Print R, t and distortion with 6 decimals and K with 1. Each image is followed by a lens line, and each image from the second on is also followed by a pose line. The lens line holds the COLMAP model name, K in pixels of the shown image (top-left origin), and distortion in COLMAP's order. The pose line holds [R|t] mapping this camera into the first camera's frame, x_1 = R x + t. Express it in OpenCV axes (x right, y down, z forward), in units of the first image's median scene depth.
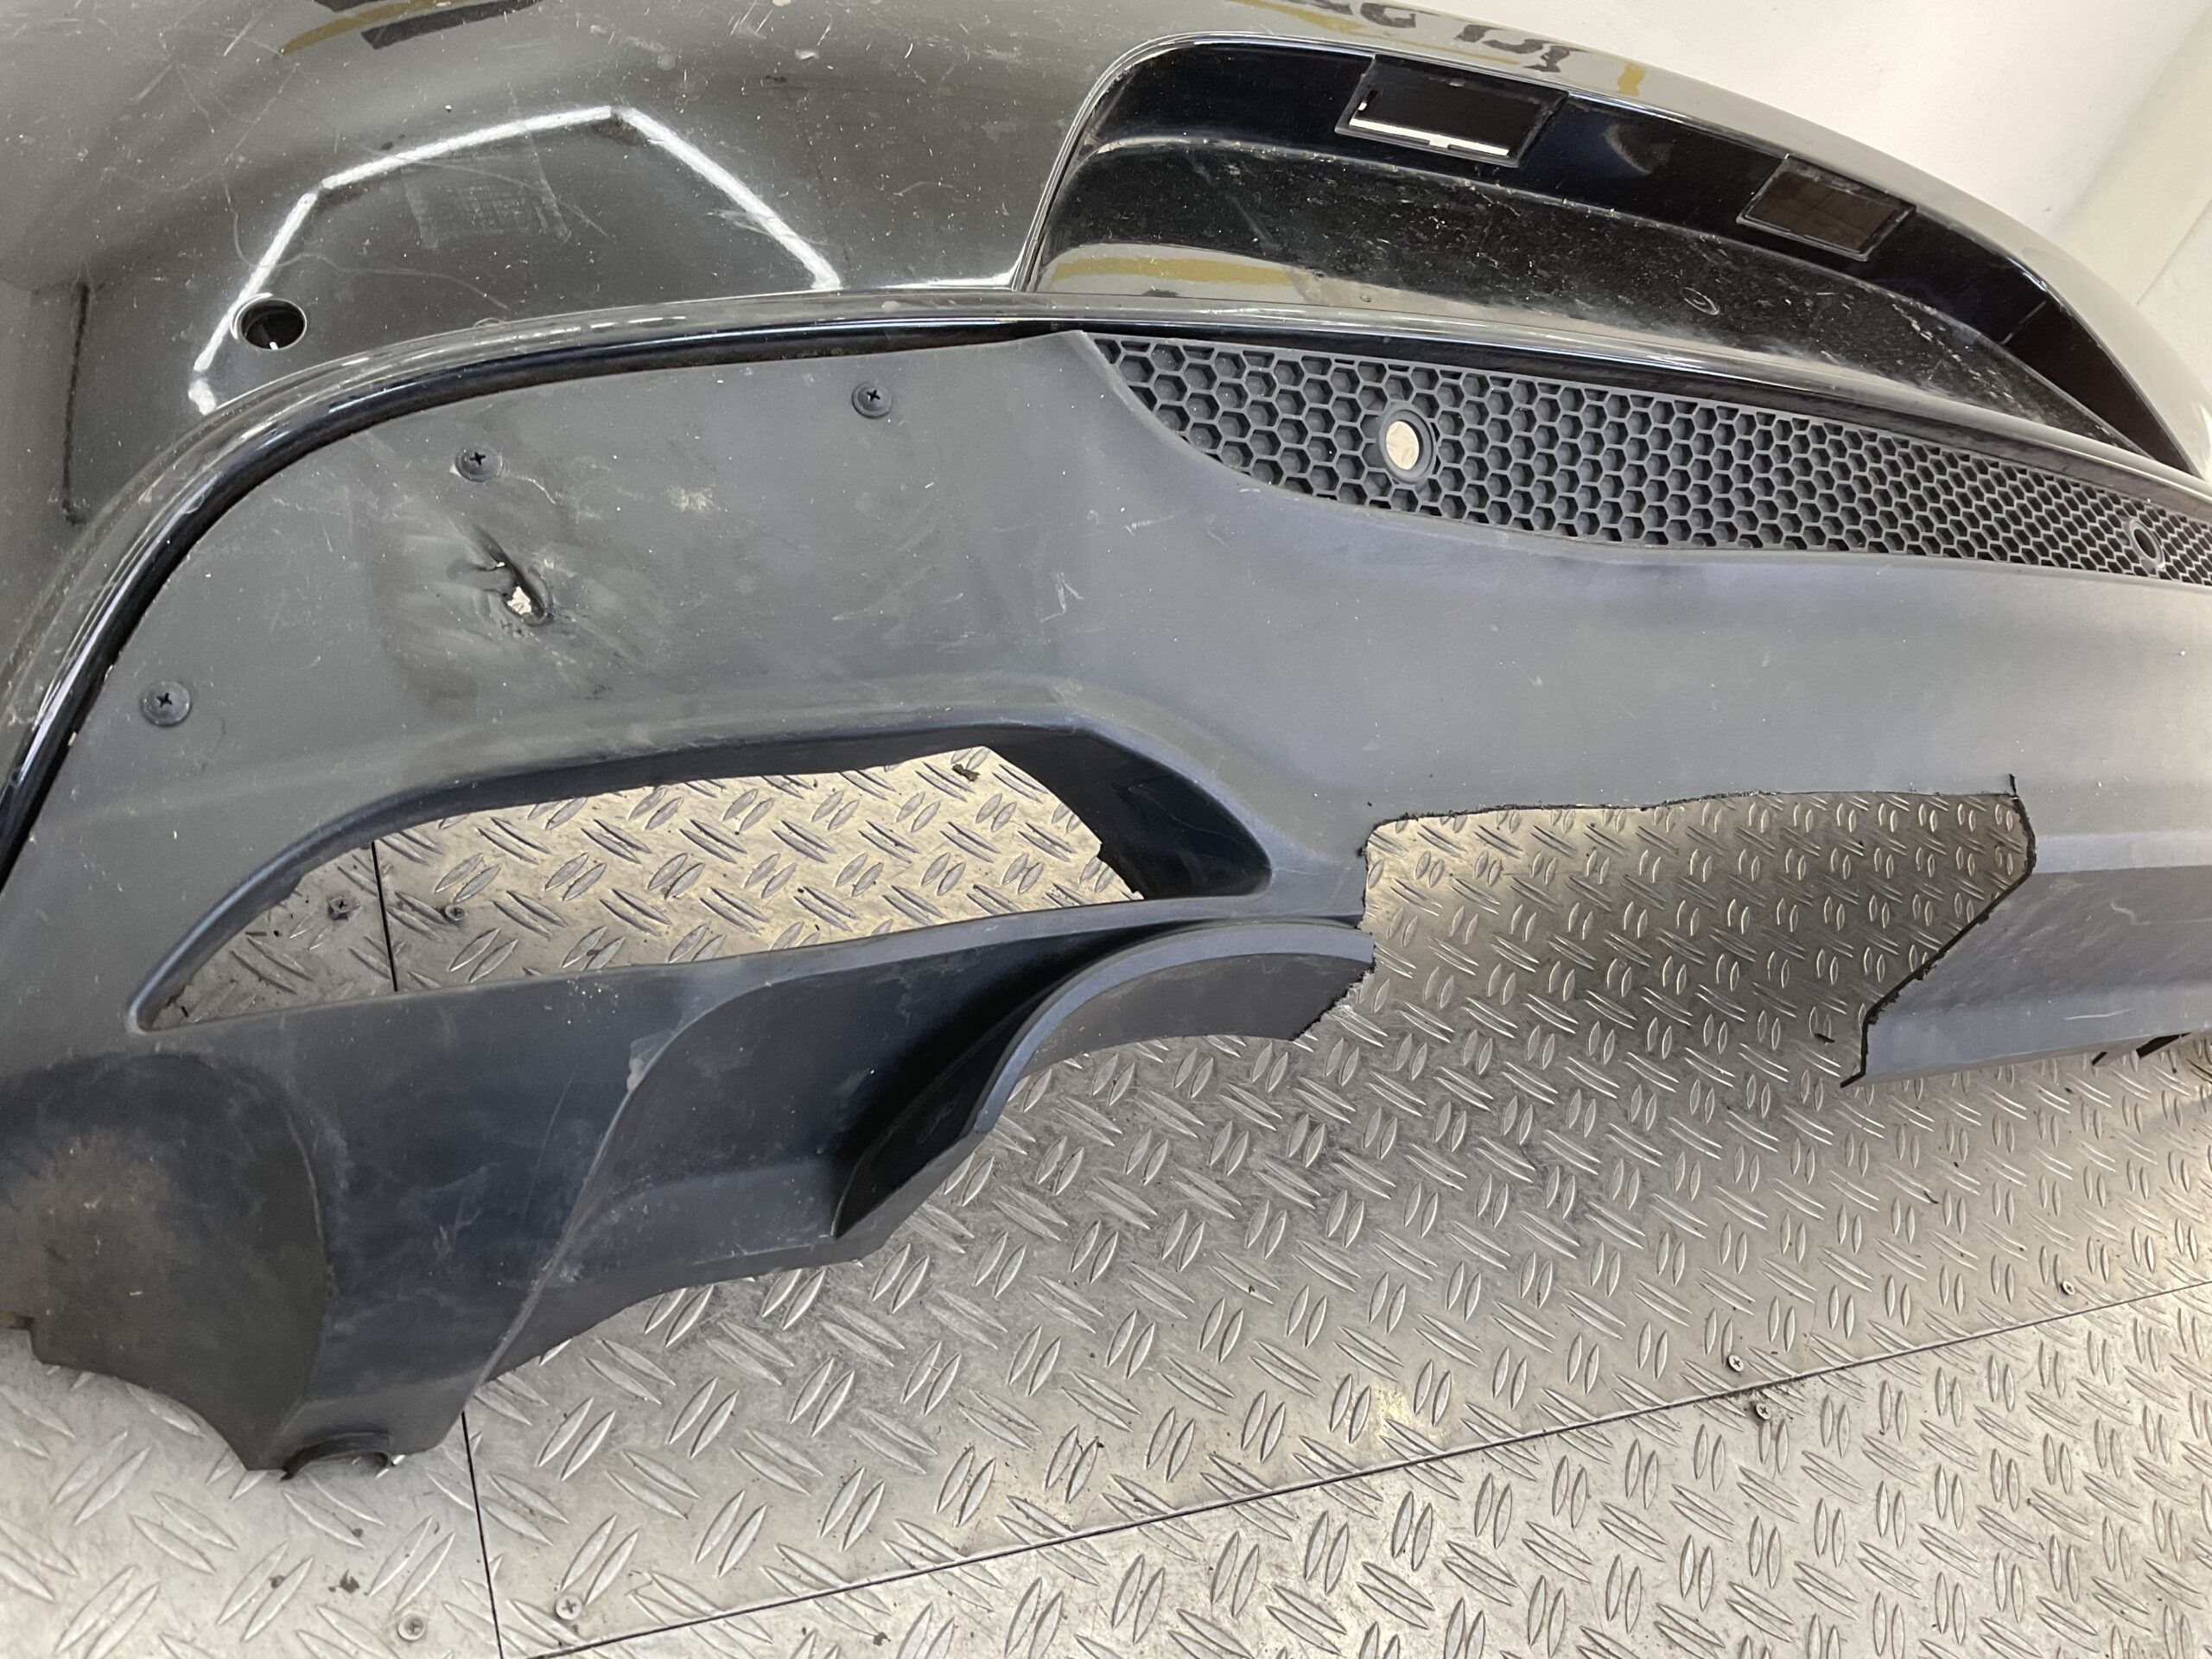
lens RADIAL K [[1817.7, 0, 1106.0], [0, 1817.7, 829.5], [0, 0, 1]] dist [0.026675, -0.046389]
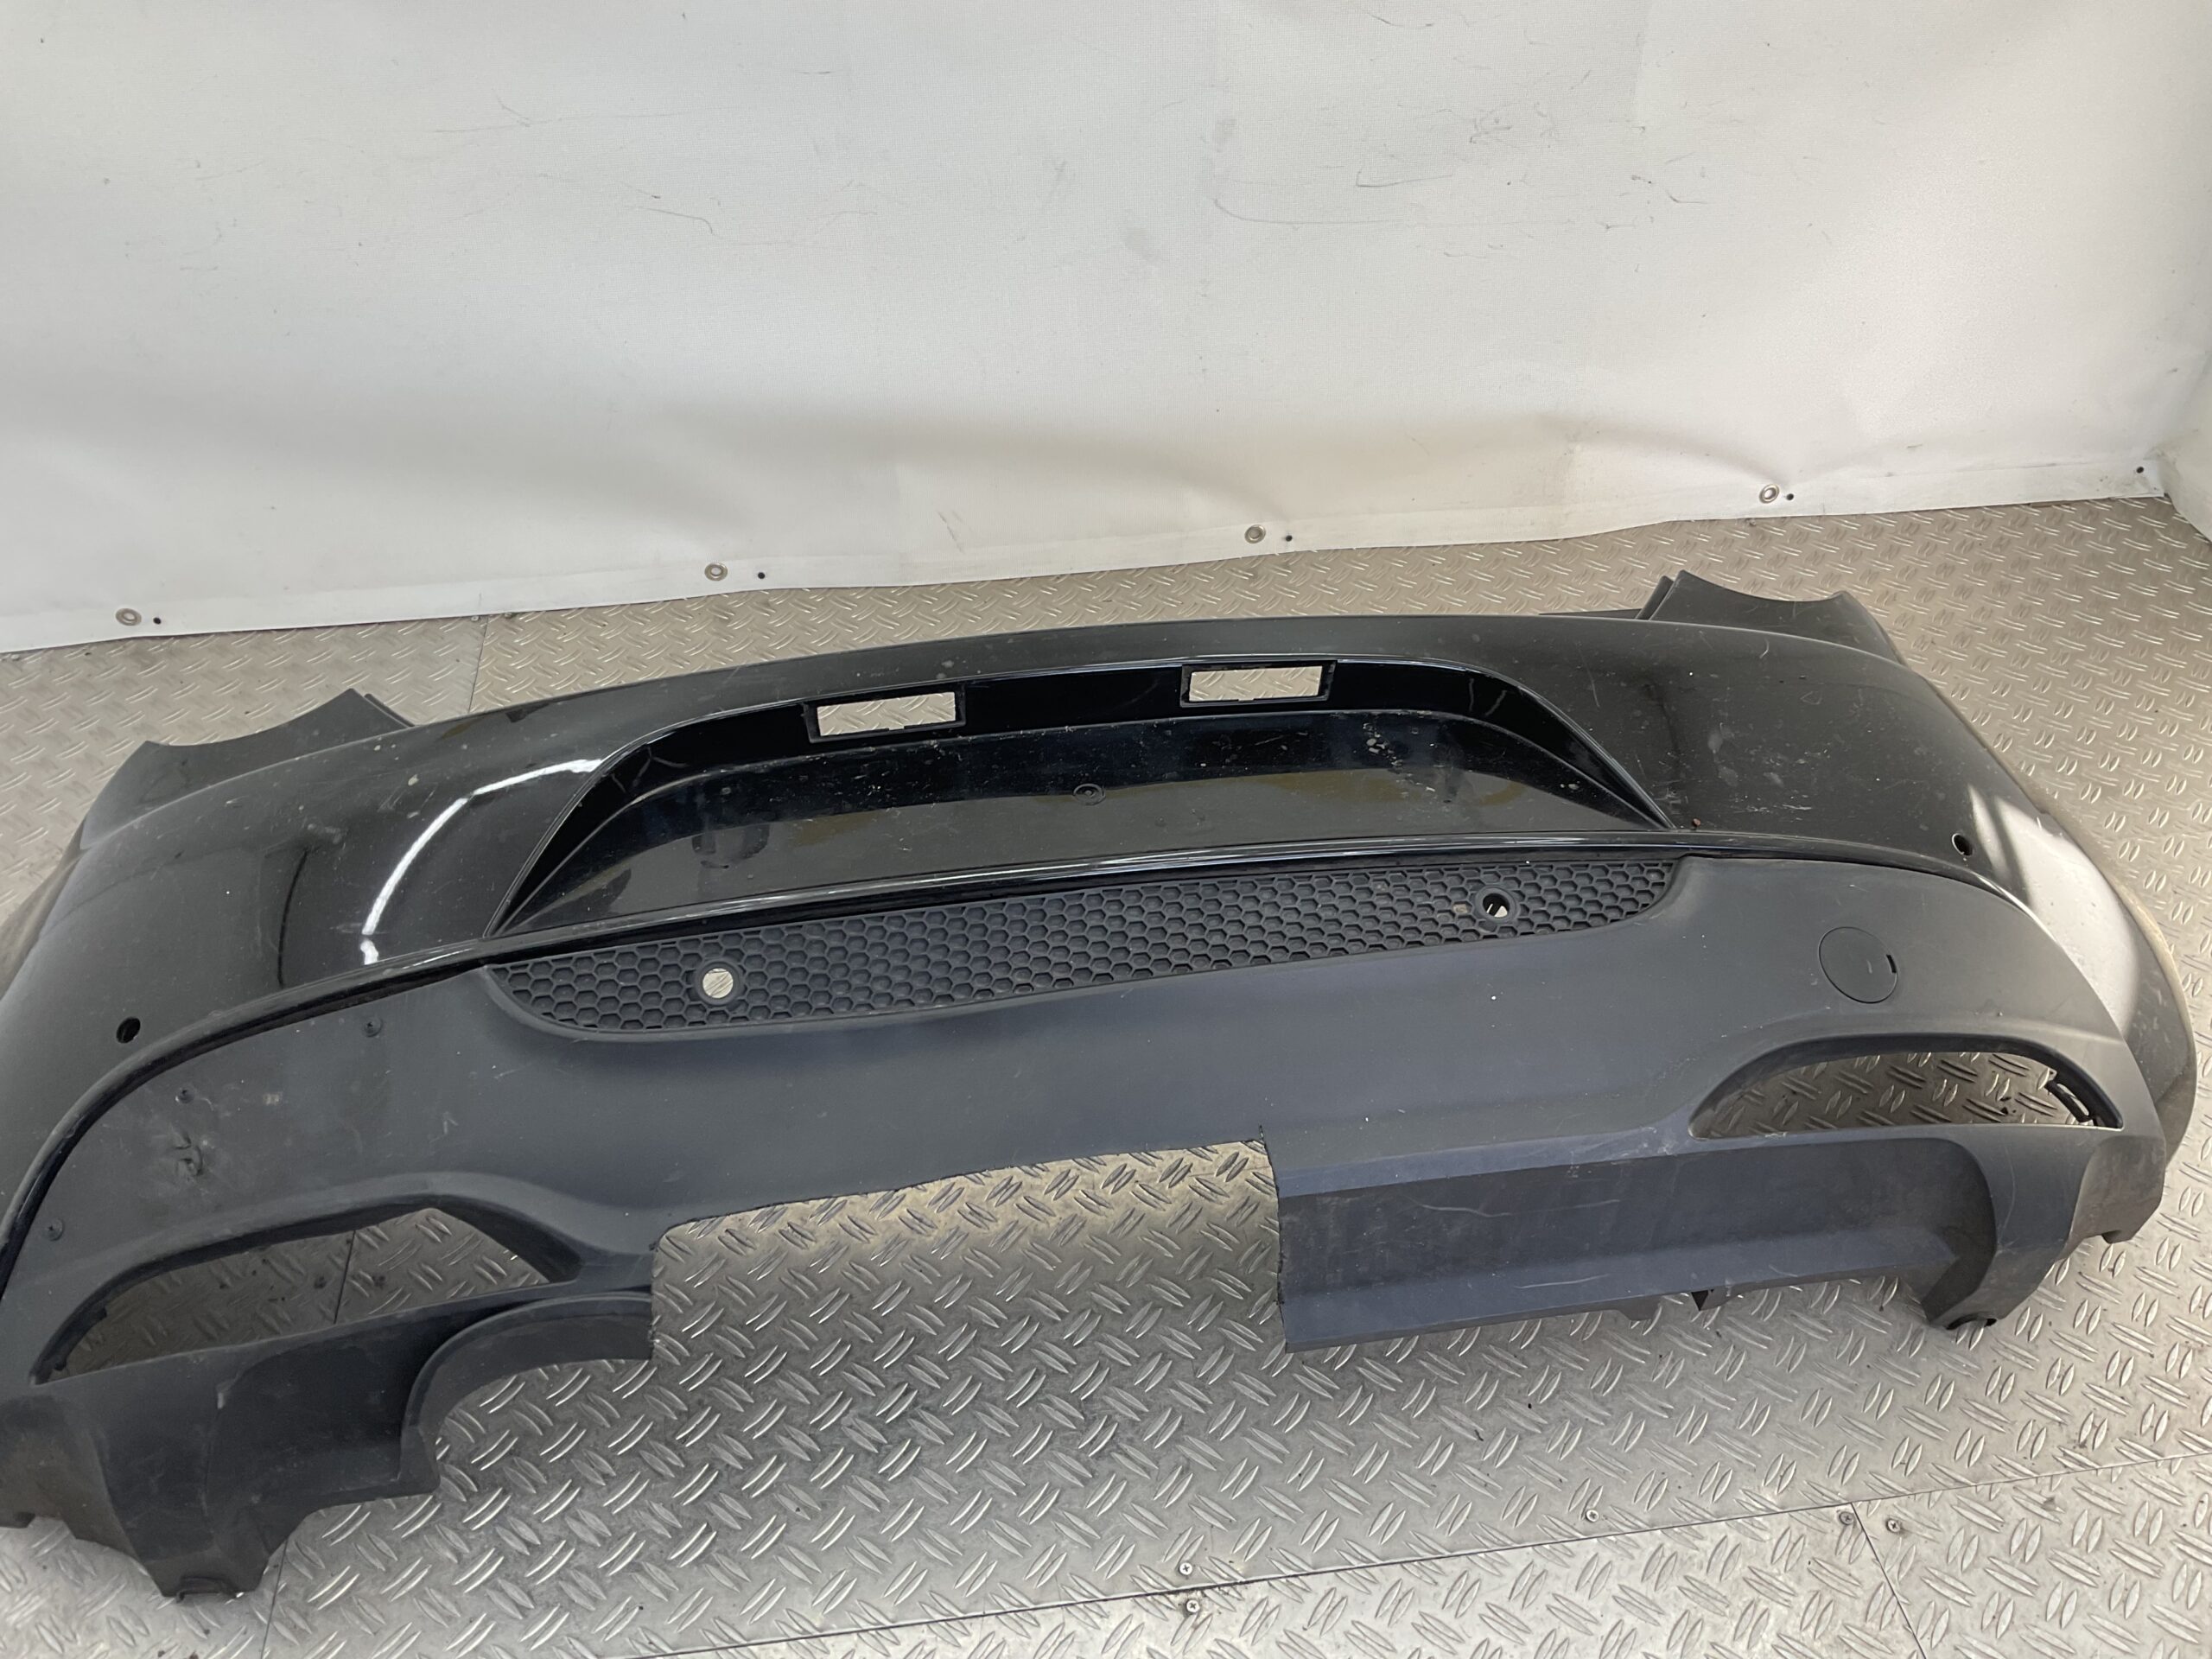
lens RADIAL K [[1817.7, 0, 1106.0], [0, 1817.7, 829.5], [0, 0, 1]] dist [0.026675, -0.046389]
pose [[0.898701, -0.137131, -0.416572, 1.388372], [0.098495, 0.988703, -0.112979, -0.149722], [0.427359, 0.060504, 0.902055, -0.403526]]
